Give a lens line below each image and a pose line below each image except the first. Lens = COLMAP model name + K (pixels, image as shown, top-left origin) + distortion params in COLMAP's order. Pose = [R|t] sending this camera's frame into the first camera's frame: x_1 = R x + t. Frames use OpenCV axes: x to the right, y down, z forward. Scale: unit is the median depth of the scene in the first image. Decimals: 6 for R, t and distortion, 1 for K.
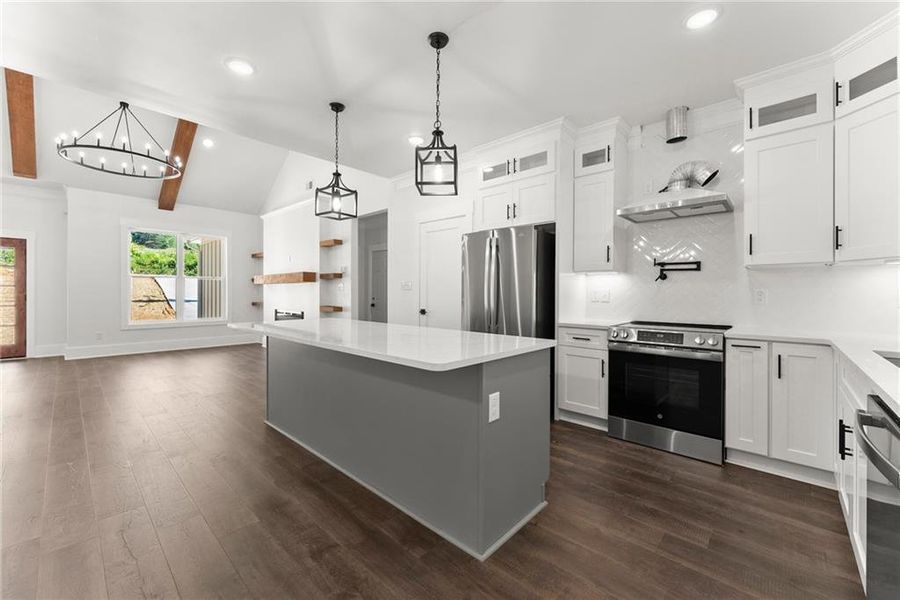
lens RADIAL K [[362.9, 0, 451.5], [0, 362.9, 288.7], [0, 0, 1]] dist [-0.000587, -0.000049]
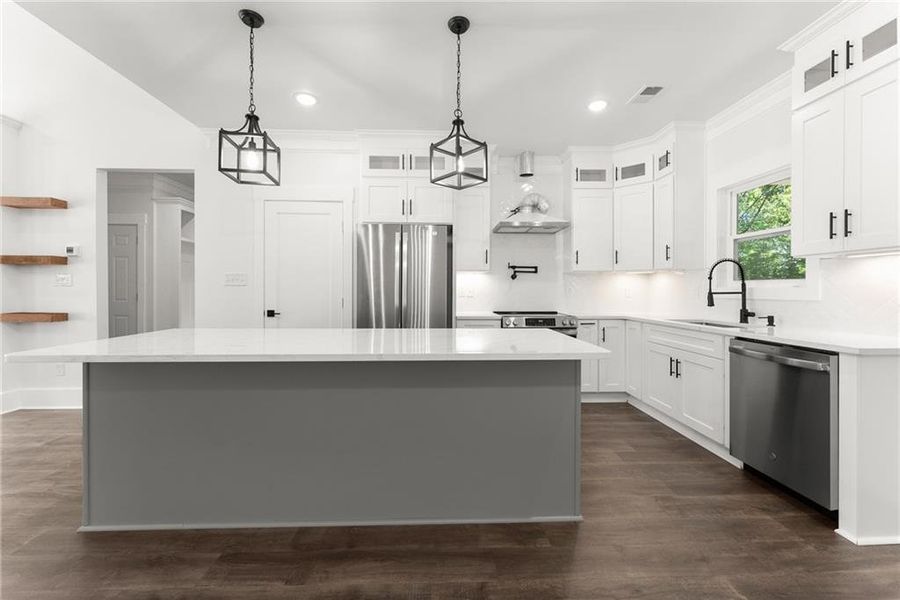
lens RADIAL K [[362.9, 0, 451.5], [0, 362.9, 288.7], [0, 0, 1]] dist [-0.000587, -0.000049]
pose [[0.708994, -0.001862, 0.705212, -0.533351], [-0.007834, 0.999914, 0.010515, -0.002030], [-0.705171, -0.012980, 0.708919, 0.245888]]
